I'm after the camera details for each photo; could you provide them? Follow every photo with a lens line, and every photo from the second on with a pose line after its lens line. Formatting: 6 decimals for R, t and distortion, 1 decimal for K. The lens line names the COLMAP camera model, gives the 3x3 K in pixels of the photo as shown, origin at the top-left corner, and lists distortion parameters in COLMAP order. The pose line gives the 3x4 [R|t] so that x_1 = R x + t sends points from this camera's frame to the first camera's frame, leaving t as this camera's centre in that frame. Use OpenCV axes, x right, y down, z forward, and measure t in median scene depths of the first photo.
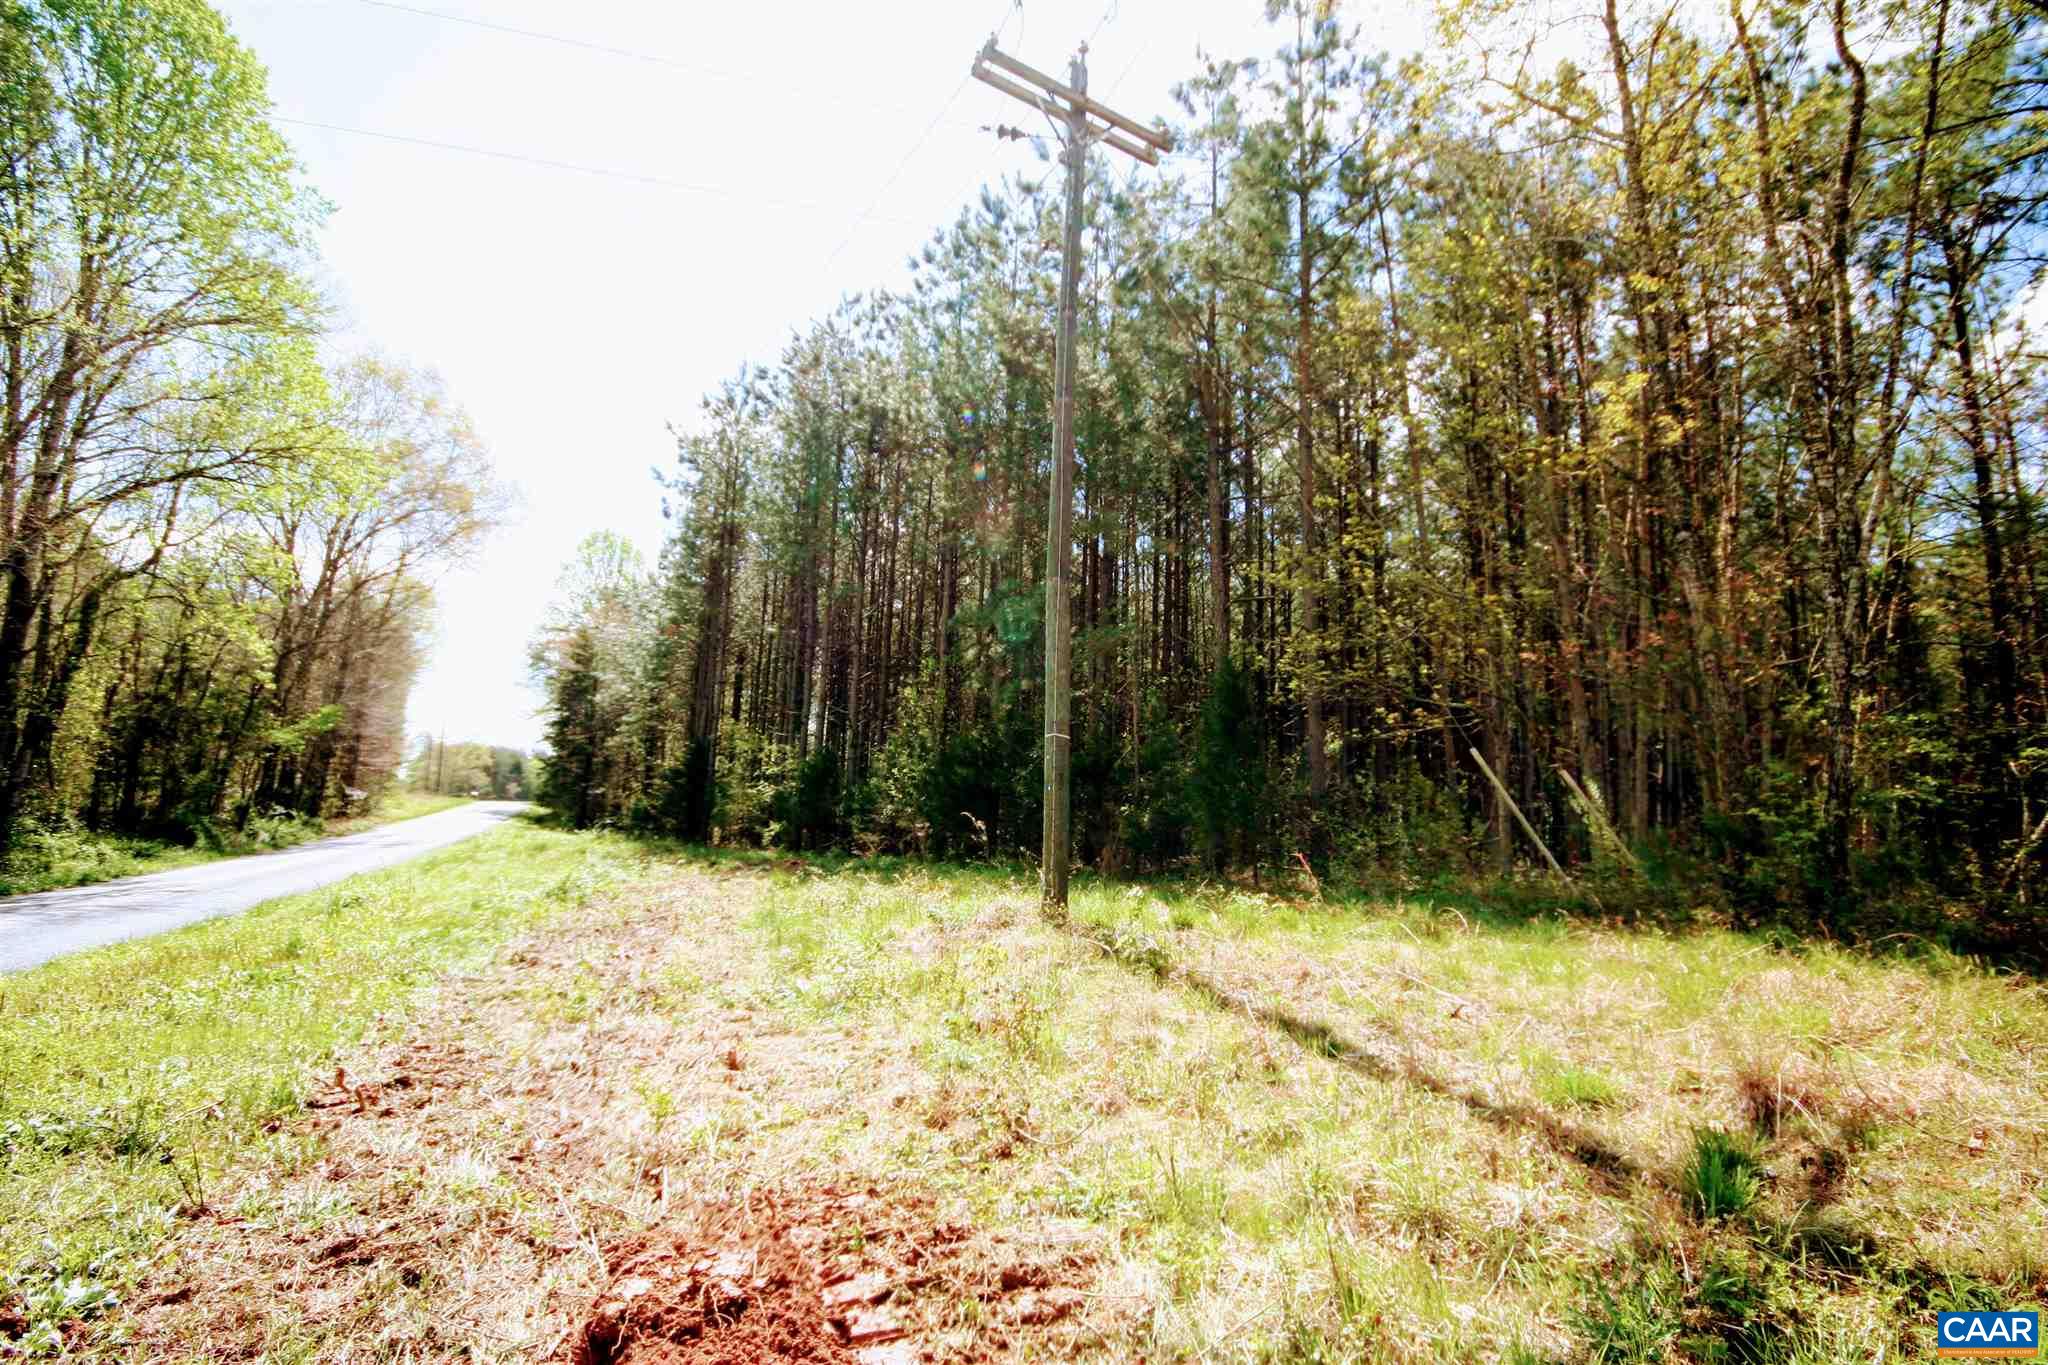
lens RADIAL K [[1041.3, 0, 1121.4], [0, 1041.3, 670.4], [0, 0, 1]] dist [0.003441, -0.018859]
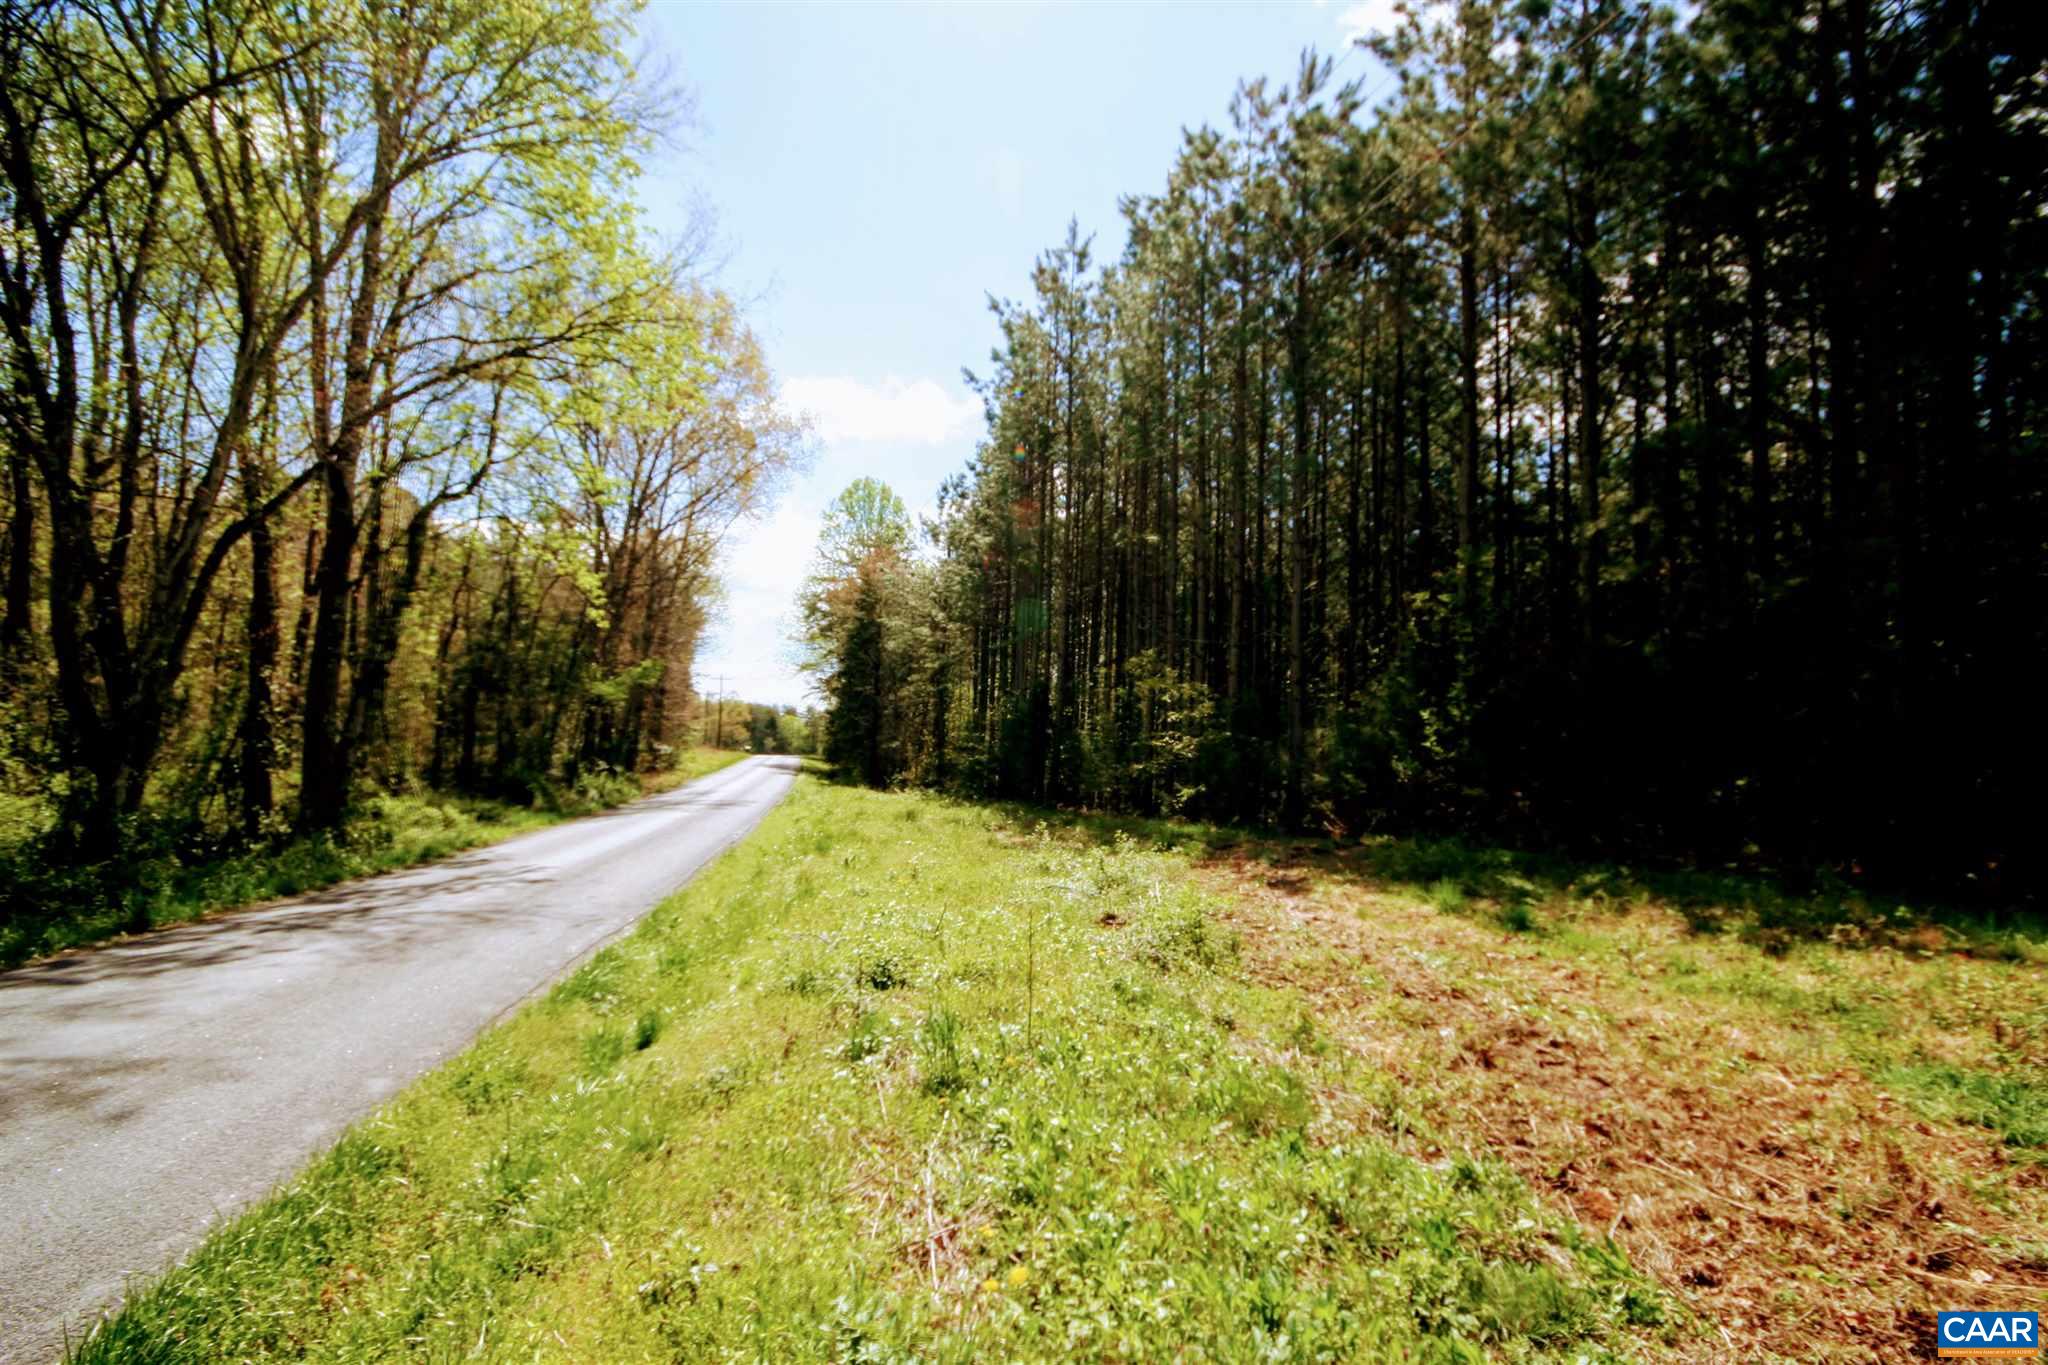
lens RADIAL K [[1011.2, 0, 1024.0], [0, 1011.2, 682.5], [0, 0, 1]] dist [0.001177, -0.015242]
pose [[0.966287, -0.015888, -0.256977, -0.209559], [0.029747, 0.998300, 0.050131, 0.024437], [0.255744, -0.056085, 0.965116, 0.214382]]
